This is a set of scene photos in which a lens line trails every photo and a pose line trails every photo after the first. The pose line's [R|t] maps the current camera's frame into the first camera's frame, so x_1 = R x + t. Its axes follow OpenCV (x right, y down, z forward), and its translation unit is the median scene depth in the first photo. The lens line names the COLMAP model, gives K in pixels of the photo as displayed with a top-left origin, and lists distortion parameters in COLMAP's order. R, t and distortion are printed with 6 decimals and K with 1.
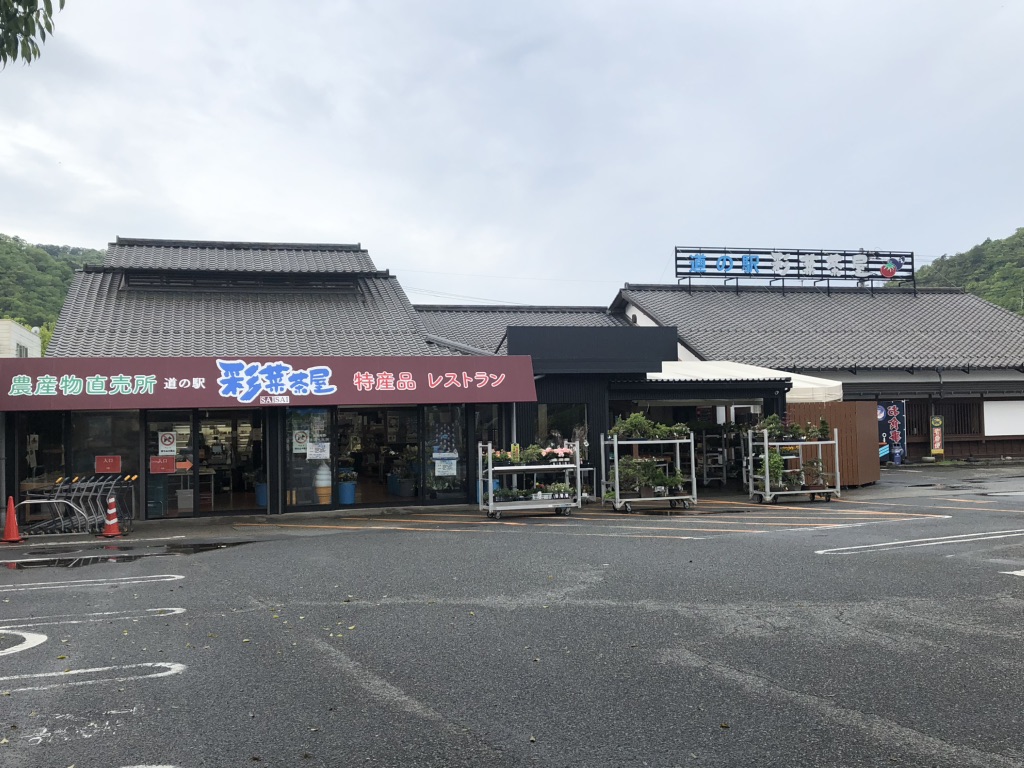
lens RADIAL K [[1046.3, 0, 501.3], [0, 1046.3, 383.1], [0, 0, 1]] dist [0.166692, -0.583650]
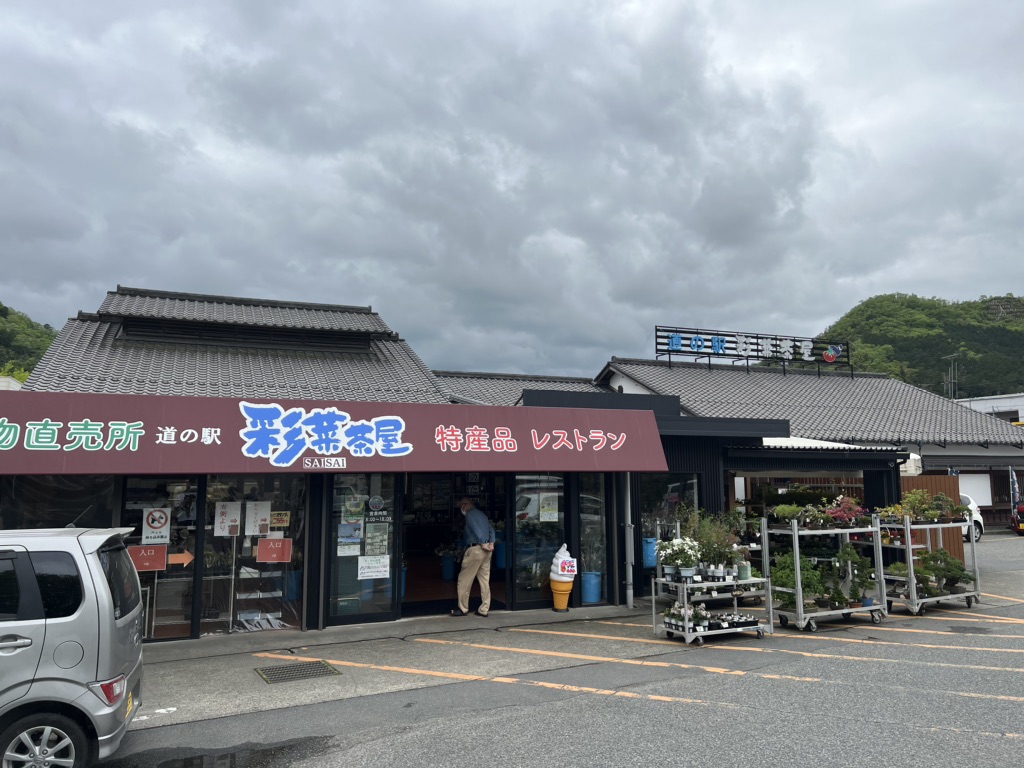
lens RADIAL K [[761.7, 0, 514.5], [0, 761.7, 384.1], [0, 0, 1]] dist [0.117959, -0.197471]
pose [[0.992854, 0.031301, 0.115159, -0.088079], [-0.021557, 0.996155, -0.084910, 0.002657], [-0.117374, 0.081821, 0.989711, 0.282906]]
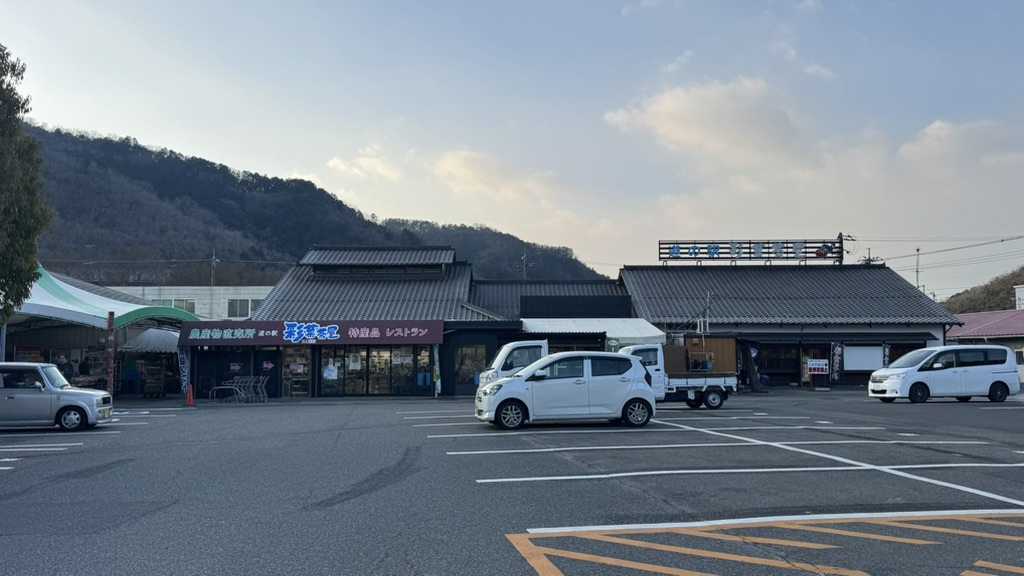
lens RADIAL K [[828.0, 0, 508.5], [0, 828.0, 286.5], [0, 0, 1]] dist [0.146471, -0.228559]
pose [[0.962063, -0.002804, -0.272812, 0.350048], [-0.007962, 0.999233, -0.038349, -0.018540], [0.272711, 0.039067, 0.961303, -0.268569]]
